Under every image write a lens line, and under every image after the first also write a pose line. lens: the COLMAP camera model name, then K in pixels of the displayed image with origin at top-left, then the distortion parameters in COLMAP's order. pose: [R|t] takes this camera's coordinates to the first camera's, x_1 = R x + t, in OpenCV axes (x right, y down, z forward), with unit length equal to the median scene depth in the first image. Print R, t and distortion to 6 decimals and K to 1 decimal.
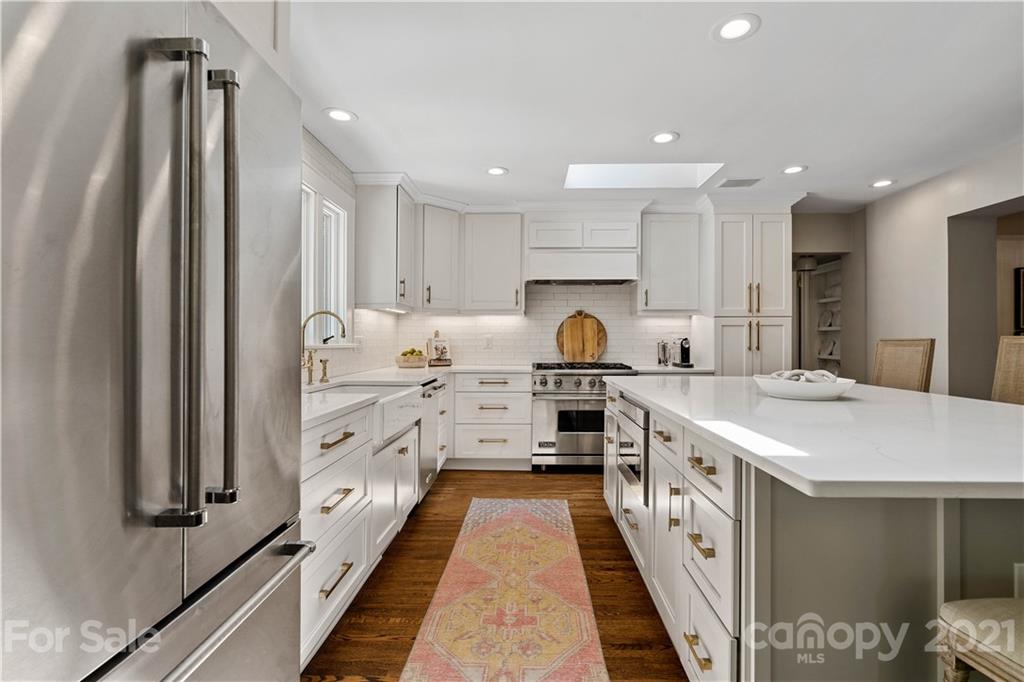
lens RADIAL K [[476.9, 0, 510.6], [0, 476.9, 337.5], [0, 0, 1]] dist [-0.004133, 0.000082]
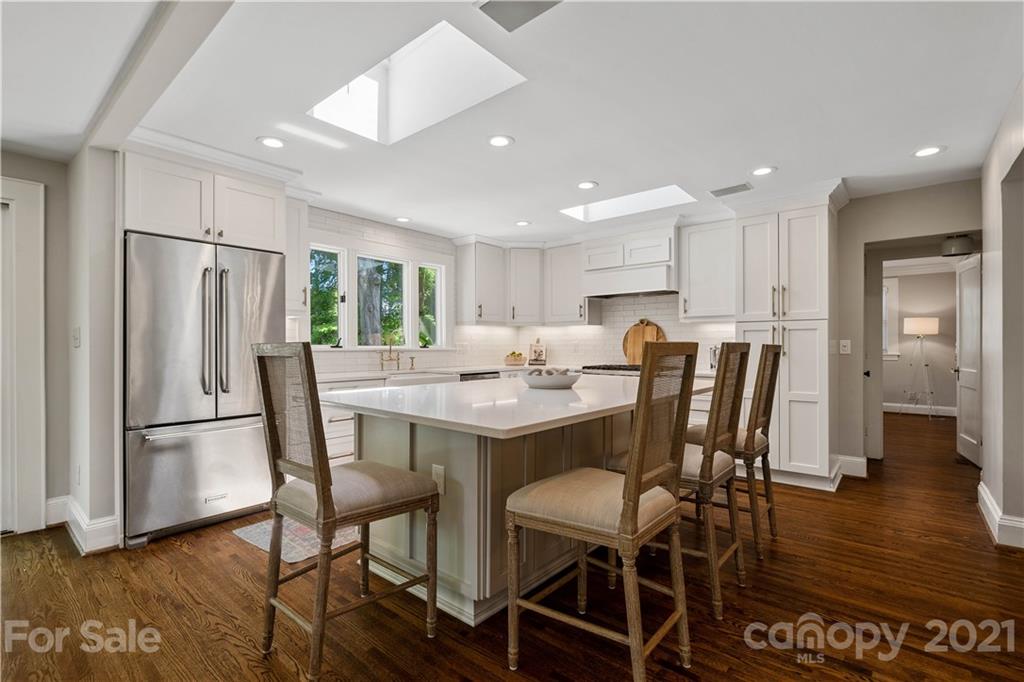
lens RADIAL K [[476.9, 0, 510.0], [0, 476.9, 344.5], [0, 0, 1]] dist [-0.004133, 0.000082]
pose [[0.765014, -0.000945, -0.644013, 0.672399], [0.004175, 0.999985, 0.003492, -0.001990], [0.644000, -0.005360, 0.765007, -0.068514]]
